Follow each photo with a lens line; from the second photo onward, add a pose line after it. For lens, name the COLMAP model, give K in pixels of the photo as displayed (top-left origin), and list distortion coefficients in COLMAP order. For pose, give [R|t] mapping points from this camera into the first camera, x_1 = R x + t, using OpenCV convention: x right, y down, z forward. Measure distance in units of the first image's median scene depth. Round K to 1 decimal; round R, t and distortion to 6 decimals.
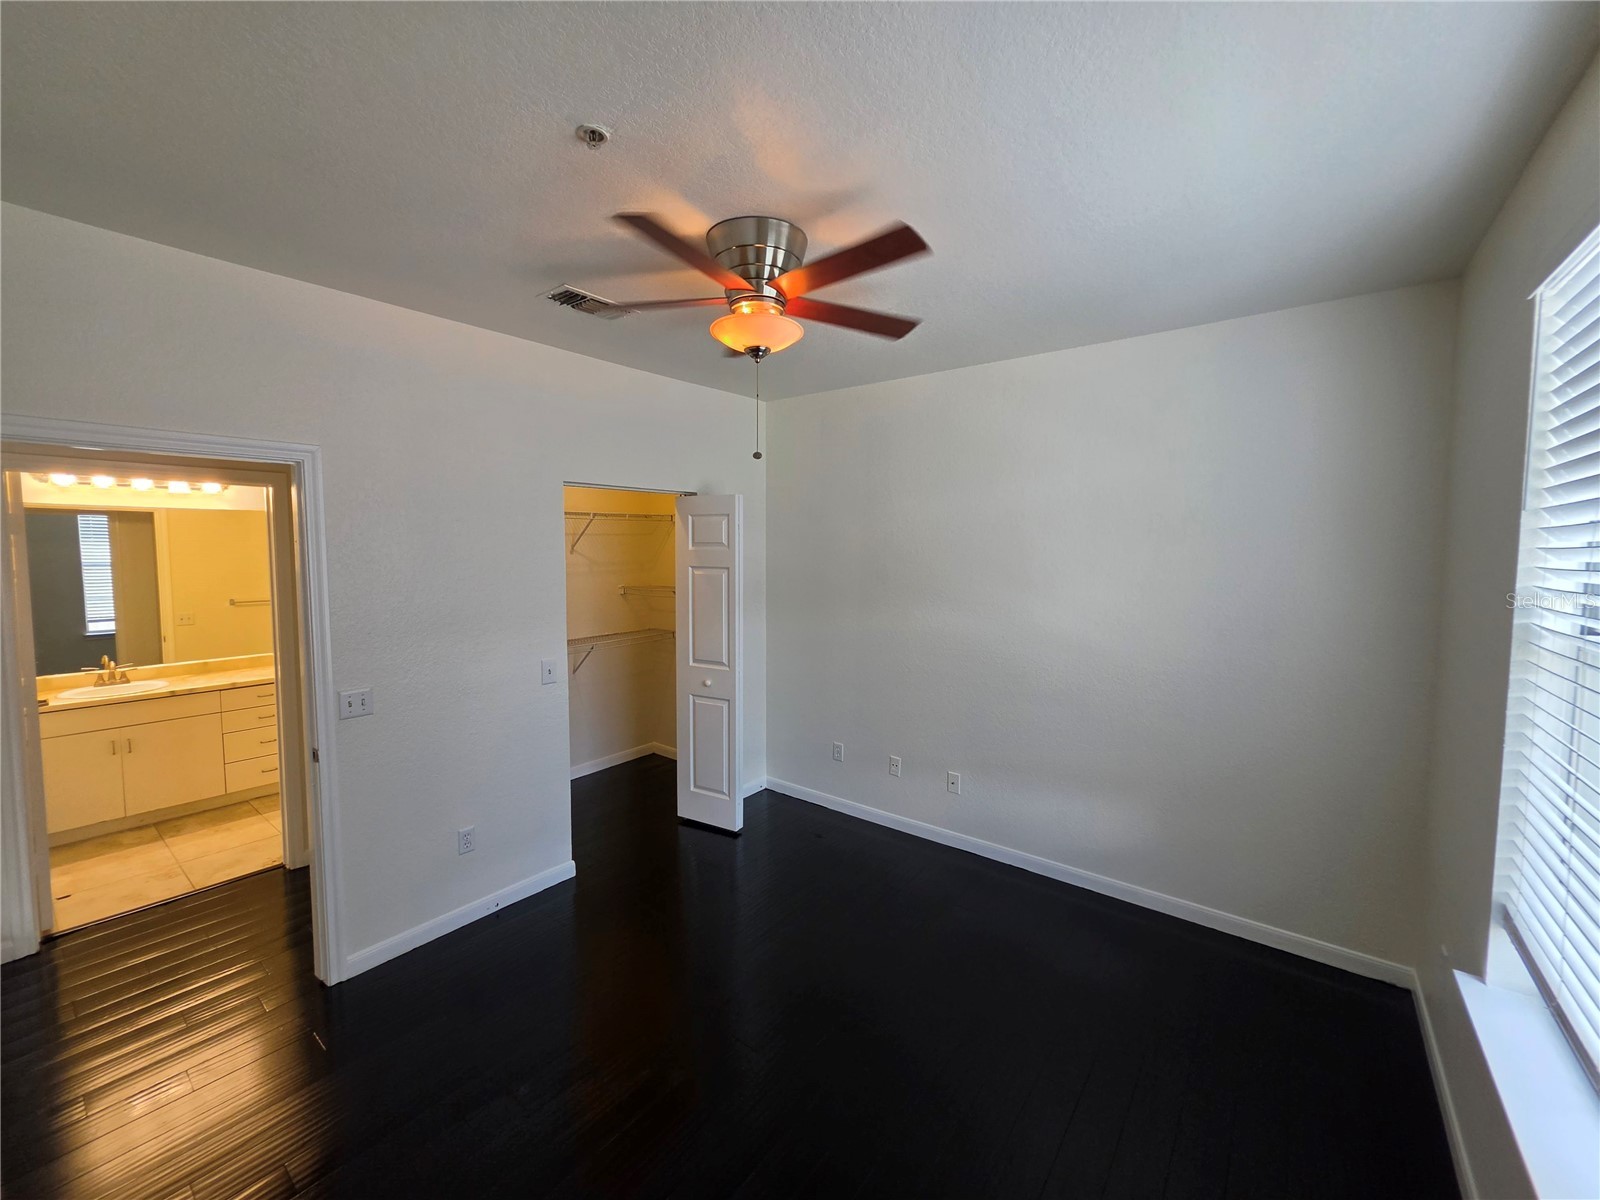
lens RADIAL K [[642.6, 0, 803.4], [0, 642.6, 594.3], [0, 0, 1]] dist [0.002273, 0.000240]
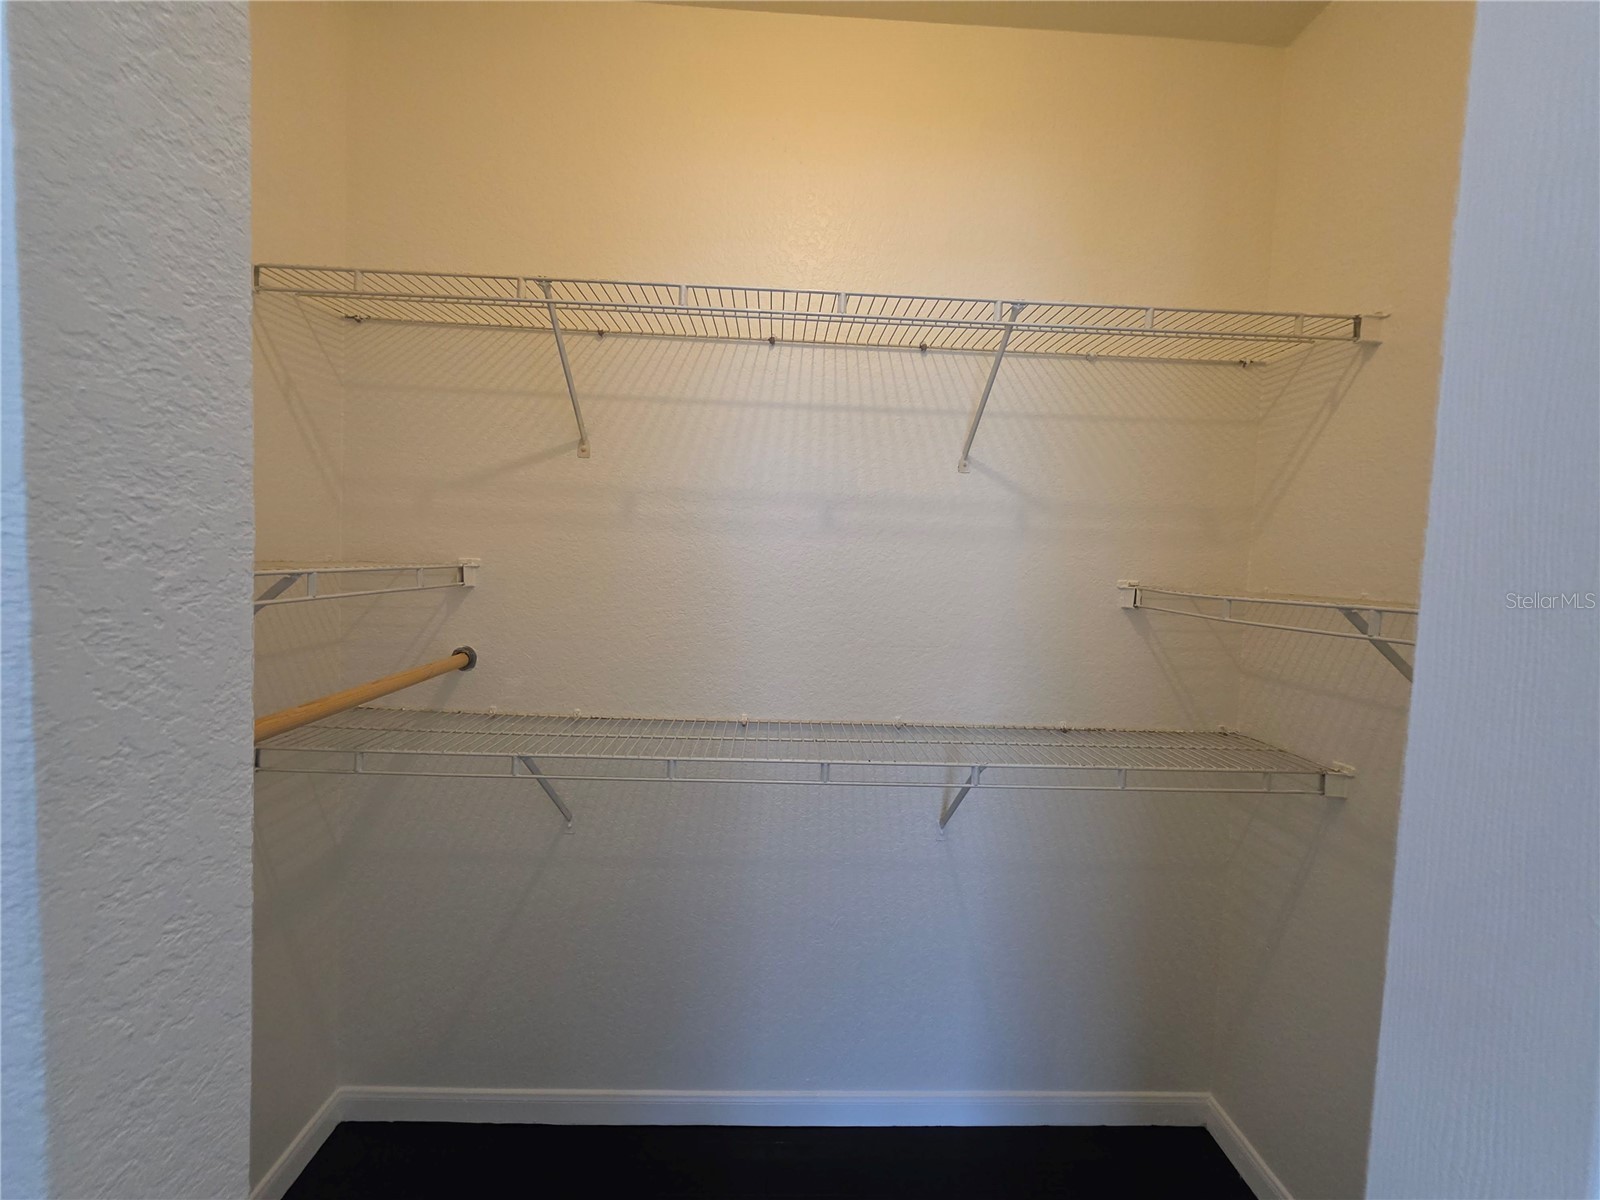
lens RADIAL K [[642.6, 0, 801.2], [0, 642.6, 599.1], [0, 0, 1]] dist [0.002273, 0.000240]
pose [[0.643474, 0.069090, -0.762343, -0.145084], [-0.093363, 0.995567, 0.011421, 0.006216], [0.759753, 0.063826, 0.647072, 0.673568]]
